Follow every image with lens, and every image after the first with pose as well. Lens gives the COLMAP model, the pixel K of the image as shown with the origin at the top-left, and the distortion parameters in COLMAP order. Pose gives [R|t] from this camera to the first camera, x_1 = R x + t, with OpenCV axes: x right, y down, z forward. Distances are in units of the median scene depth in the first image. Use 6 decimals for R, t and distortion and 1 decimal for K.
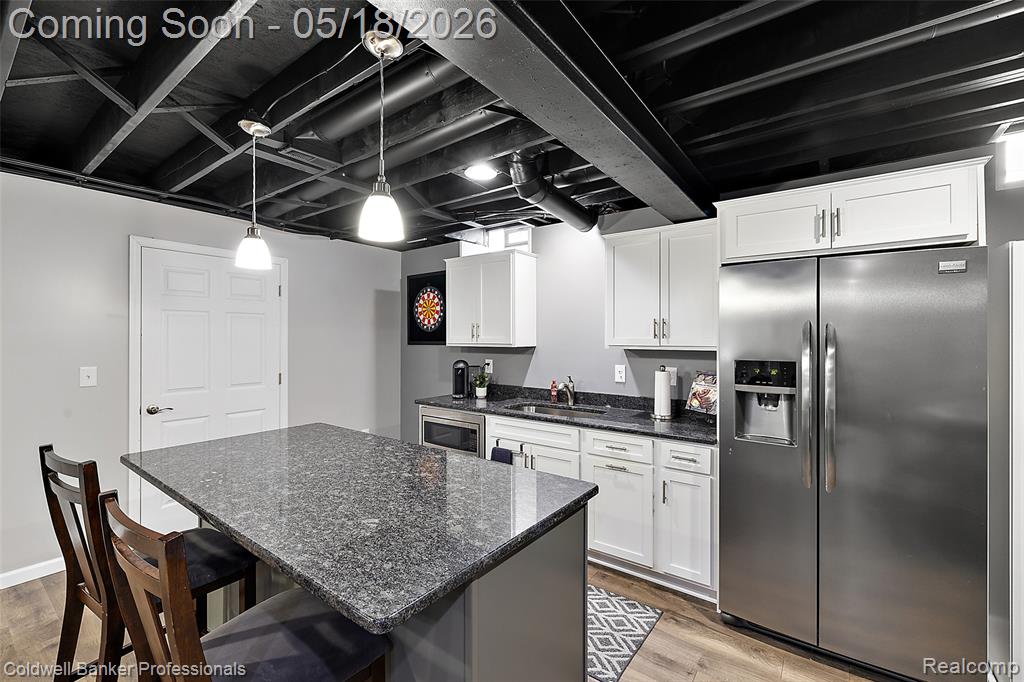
lens RADIAL K [[430.7, 0, 511.2], [0, 430.7, 336.5], [0, 0, 1]] dist [0.000854, 0.000321]
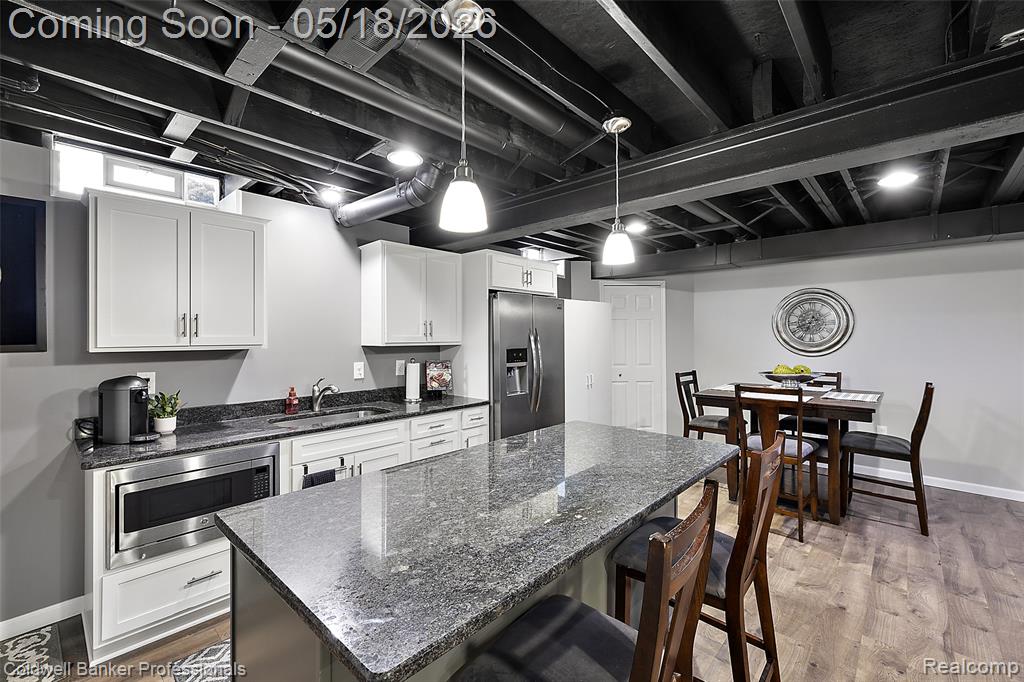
lens RADIAL K [[430.7, 0, 514.2], [0, 430.7, 334.6], [0, 0, 1]] dist [0.000854, 0.000321]
pose [[0.106960, -0.000453, 0.994263, -0.819311], [0.000027, 1.000000, 0.000452, -0.001154], [-0.994263, -0.000022, 0.106960, 0.562985]]
